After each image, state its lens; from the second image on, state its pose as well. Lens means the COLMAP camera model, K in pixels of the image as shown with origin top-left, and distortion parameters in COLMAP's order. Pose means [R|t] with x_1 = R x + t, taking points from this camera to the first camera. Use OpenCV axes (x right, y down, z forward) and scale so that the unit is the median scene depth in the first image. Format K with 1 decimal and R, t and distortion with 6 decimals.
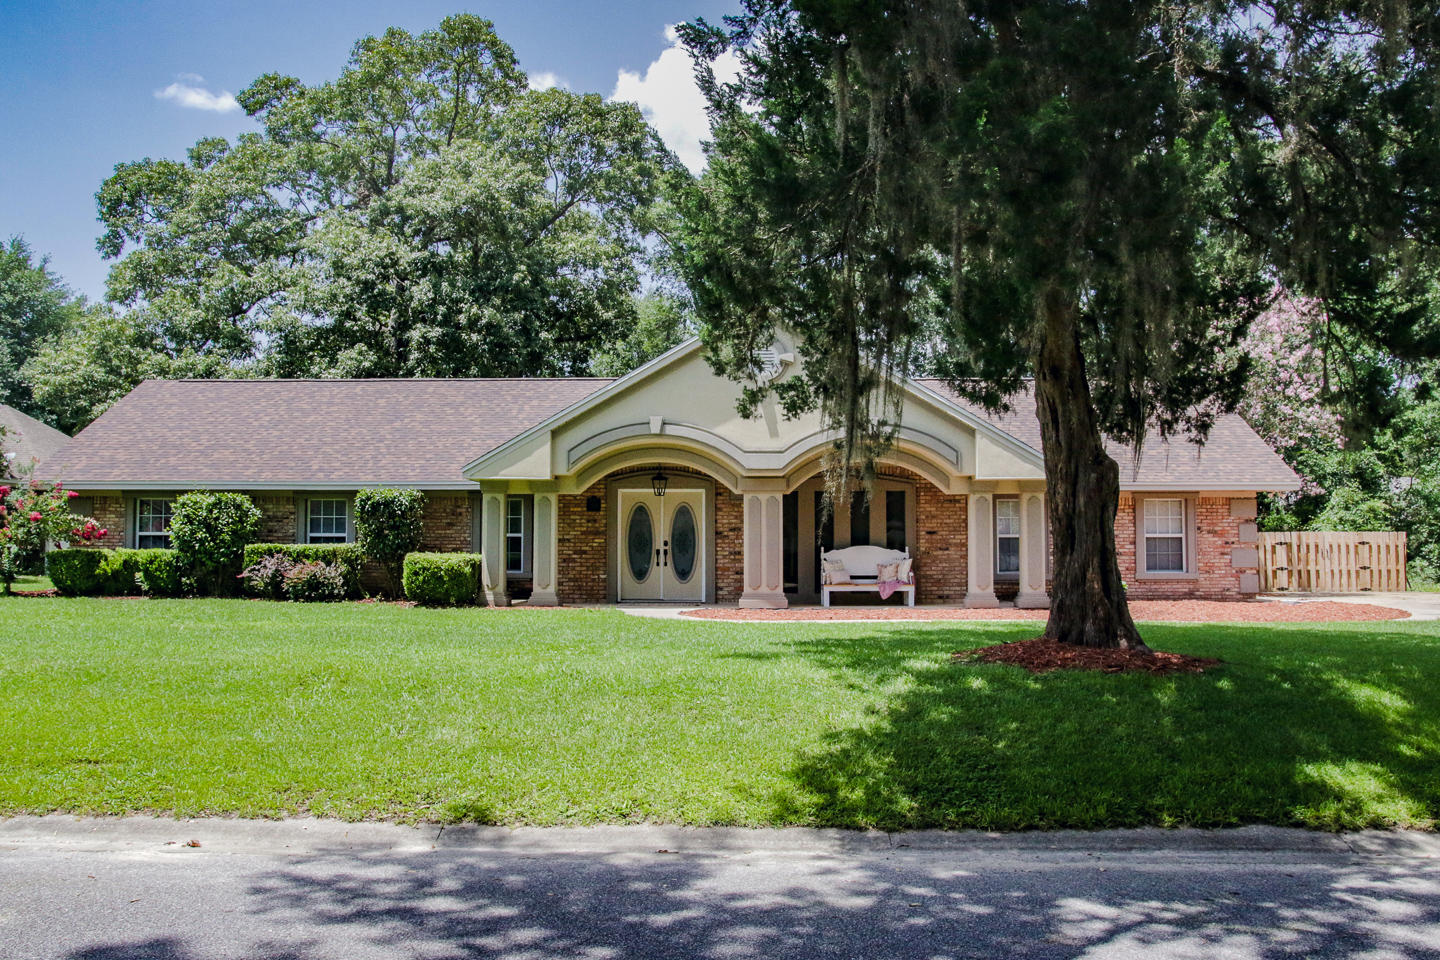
lens RADIAL K [[1190.4, 0, 719.8], [0, 1190.4, 485.7], [0, 0, 1]] dist [-0.089993, 0.079237]
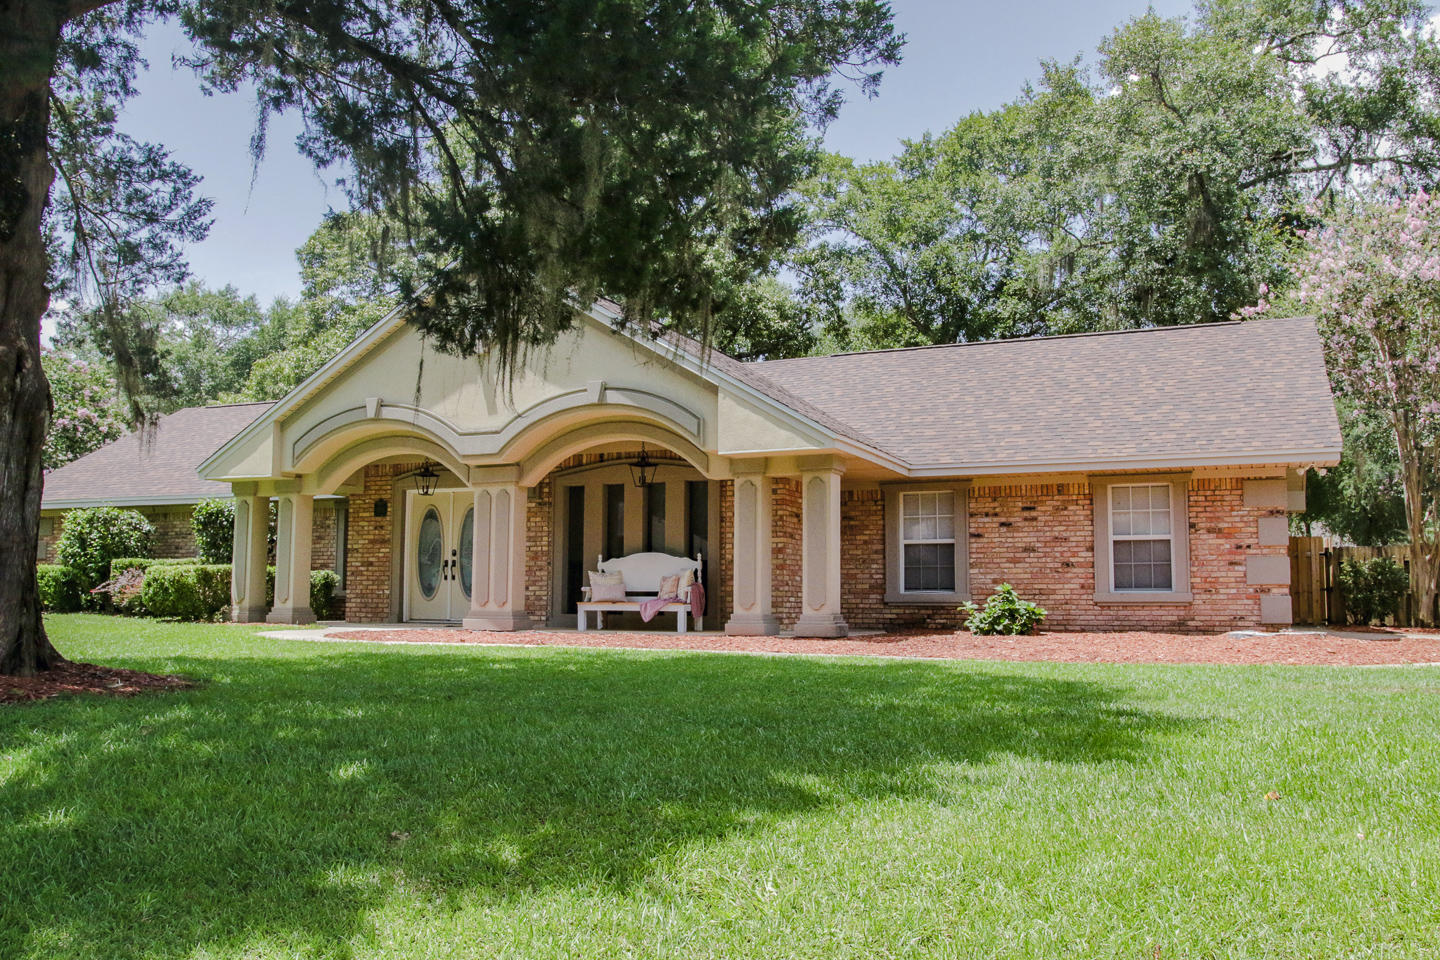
lens RADIAL K [[1190.4, 0, 719.8], [0, 1190.4, 485.7], [0, 0, 1]] dist [-0.089993, 0.079237]
pose [[0.921547, -0.033056, -0.386857, 0.452219], [0.018333, 0.998963, -0.041687, 0.039458], [0.387834, 0.031324, 0.921197, 0.304389]]
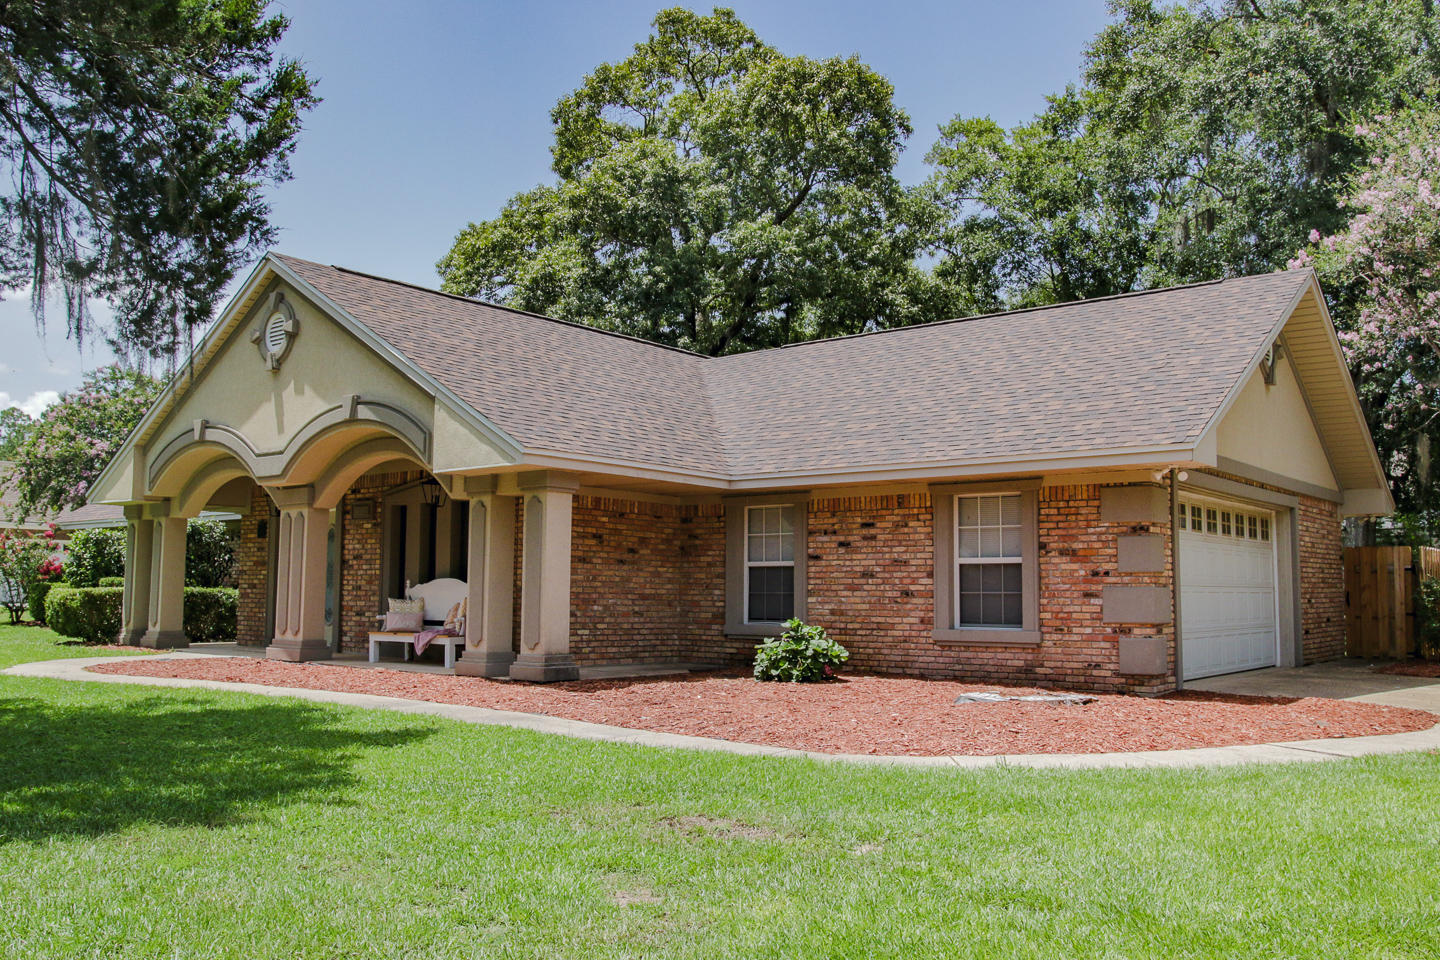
lens RADIAL K [[1209.9, 0, 720.0], [0, 1209.9, 480.0], [0, 0, 1]] dist [-0.095622, 0.097816]
pose [[0.788276, -0.052229, -0.613101, 0.673288], [0.029059, 0.998439, -0.047693, 0.030513], [0.614635, 0.019780, 0.788563, 0.527696]]
